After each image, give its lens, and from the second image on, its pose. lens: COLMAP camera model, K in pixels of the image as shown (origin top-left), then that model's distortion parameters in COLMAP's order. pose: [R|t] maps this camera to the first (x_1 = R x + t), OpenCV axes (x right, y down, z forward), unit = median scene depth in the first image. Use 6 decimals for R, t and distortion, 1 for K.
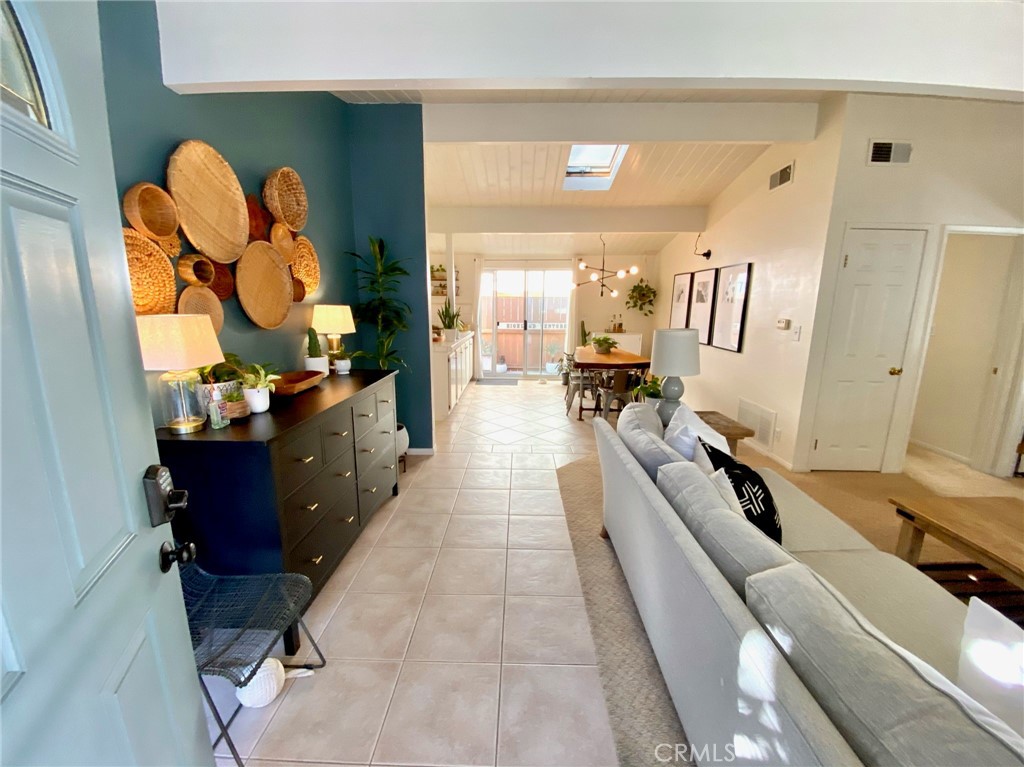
lens RADIAL K [[410.0, 0, 516.0], [0, 410.0, 385.1], [0, 0, 1]] dist [0.035939, -0.027883]
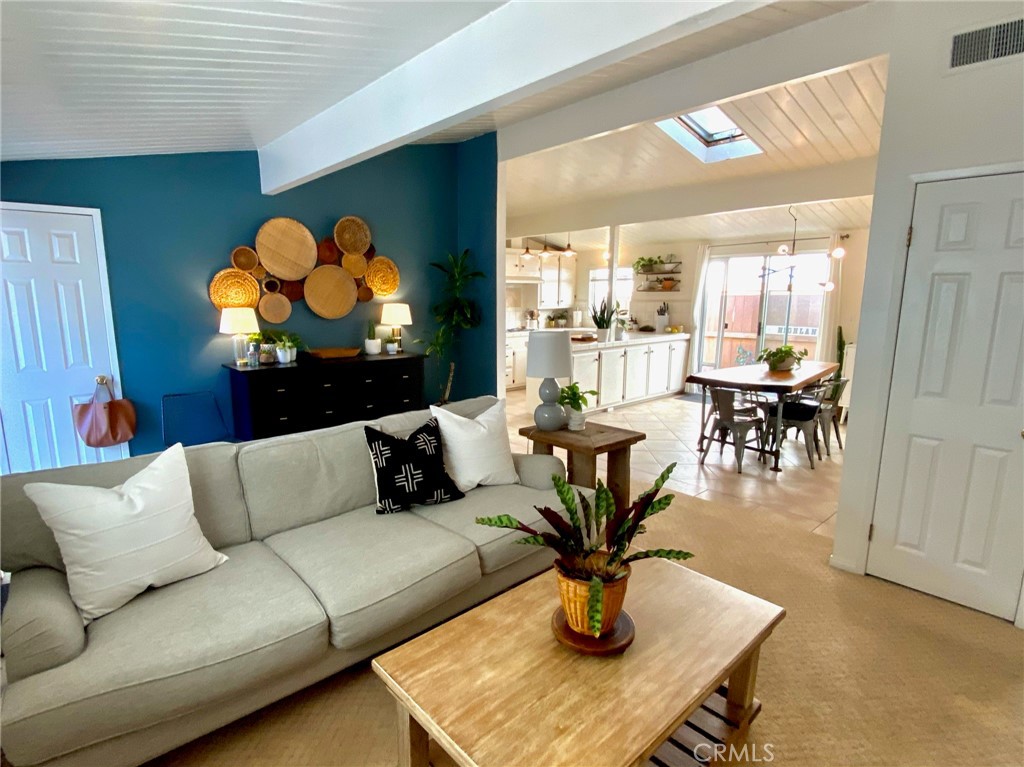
lens RADIAL K [[518.9, 0, 512.0], [0, 518.9, 383.5], [0, 0, 1]] dist [0.023108, -0.000610]
pose [[0.698726, 0.117421, -0.705687, 0.895472], [-0.139998, 0.989808, 0.026079, -0.023731], [0.701557, 0.080573, 0.708043, 0.056015]]
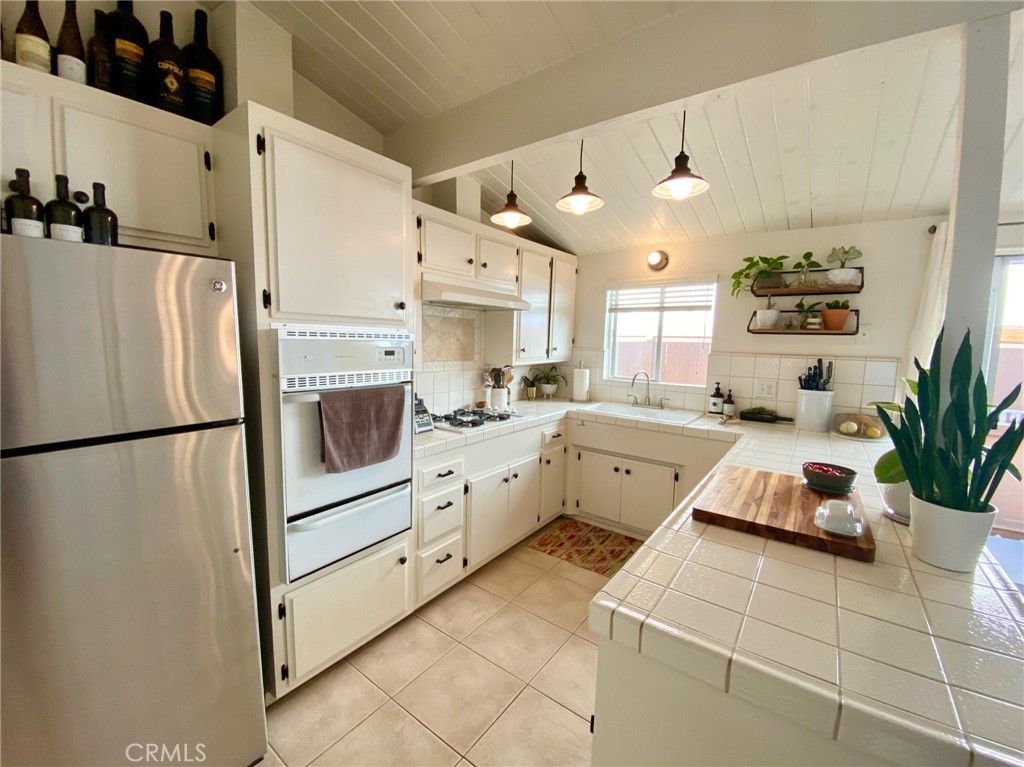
lens RADIAL K [[410.0, 0, 516.0], [0, 410.0, 385.1], [0, 0, 1]] dist [0.035939, -0.027883]
pose [[0.825234, 0.079081, -0.559226, -0.400962], [-0.133843, 0.989327, -0.057606, -0.254838], [0.548702, 0.122388, 0.827011, 1.228957]]
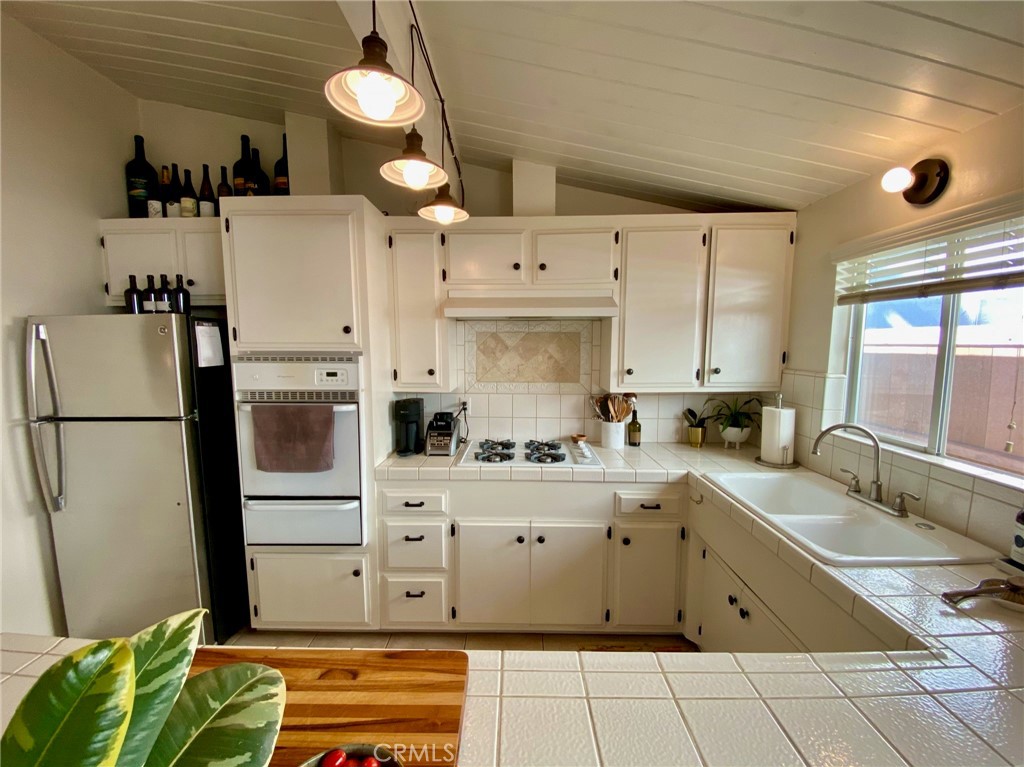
lens RADIAL K [[410.0, 0, 516.0], [0, 410.0, 385.1], [0, 0, 1]] dist [0.035939, -0.027883]
pose [[0.022244, 0.098562, -0.994882, -0.249397], [-0.202525, 0.974941, 0.092059, -0.401902], [0.979025, 0.199440, 0.041648, 1.832900]]
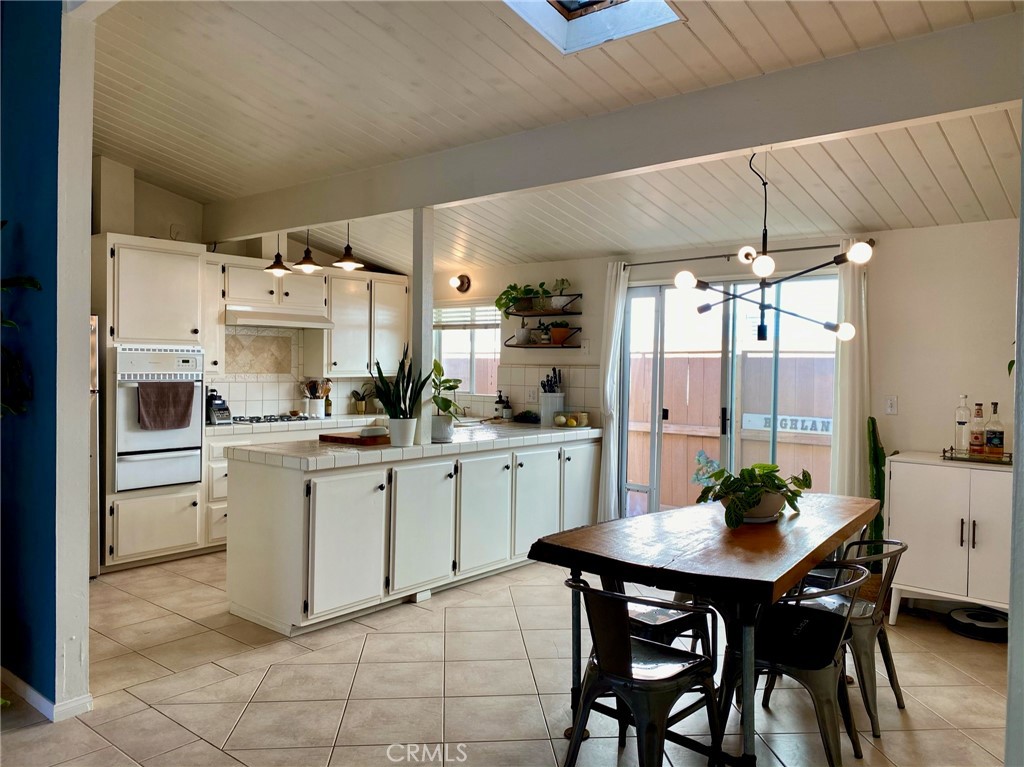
lens RADIAL K [[772.6, 0, 512.1], [0, 772.6, 374.7], [0, 0, 1]] dist [0.144671, -0.216823]
pose [[0.788775, 0.017786, -0.614424, 0.721356], [-0.134654, 0.980302, -0.144486, -0.130426], [0.599752, 0.196702, 0.775633, 0.711691]]
